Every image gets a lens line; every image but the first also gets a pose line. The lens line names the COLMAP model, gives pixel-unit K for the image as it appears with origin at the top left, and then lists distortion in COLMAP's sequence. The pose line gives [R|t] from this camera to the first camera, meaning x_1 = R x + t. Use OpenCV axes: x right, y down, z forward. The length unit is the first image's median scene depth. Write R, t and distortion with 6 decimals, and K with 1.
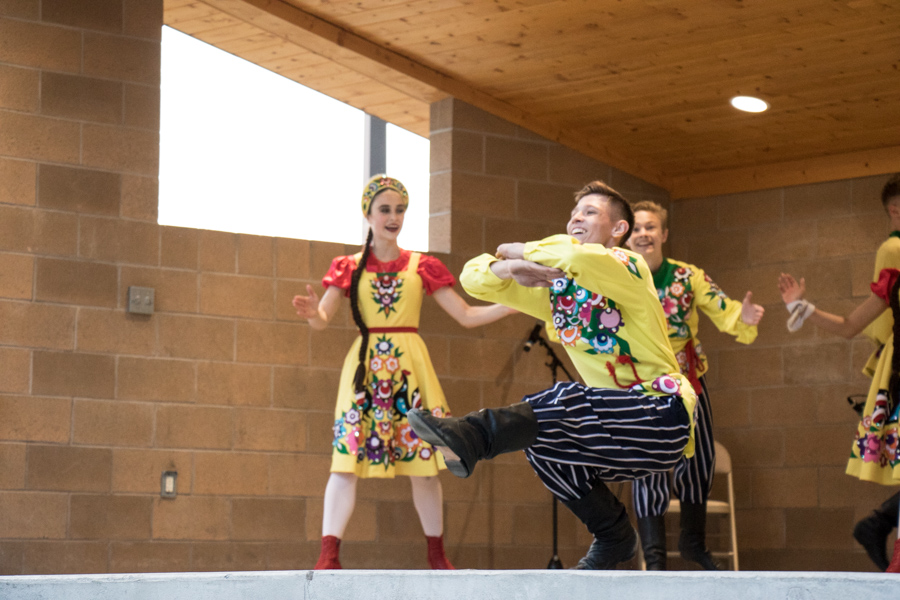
lens RADIAL K [[2725.3, 0, 450.0], [0, 2725.3, 300.0], [0, 0, 1]] dist [0.713167, 0.073866]
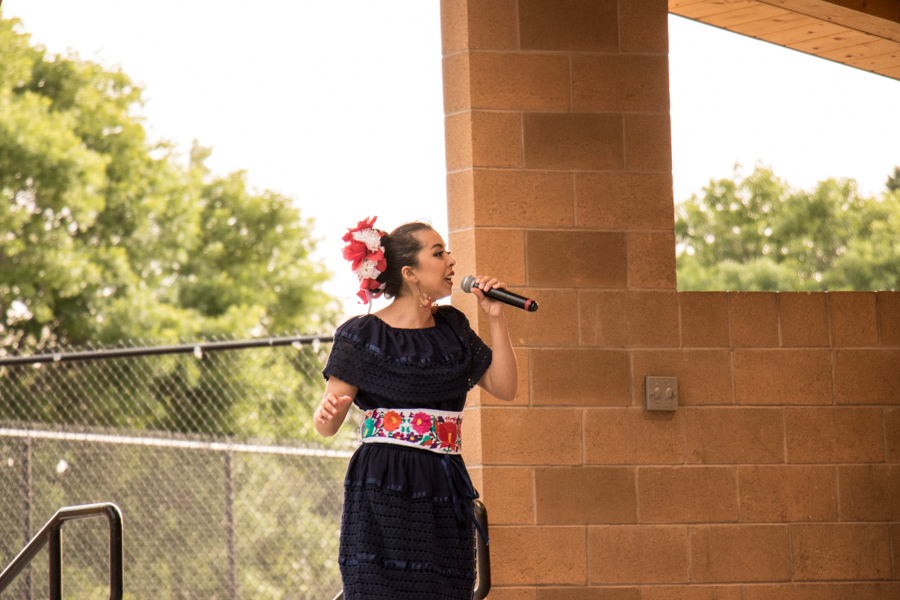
lens RADIAL K [[5530.5, 0, 450.0], [0, 5530.5, 300.0], [0, 0, 1]] dist [2.745146, 6.954840]
pose [[0.991826, -0.059208, -0.113030, 0.007068], [0.063514, 0.997371, 0.034878, -0.084305], [0.110667, -0.041772, 0.992979, -0.557819]]
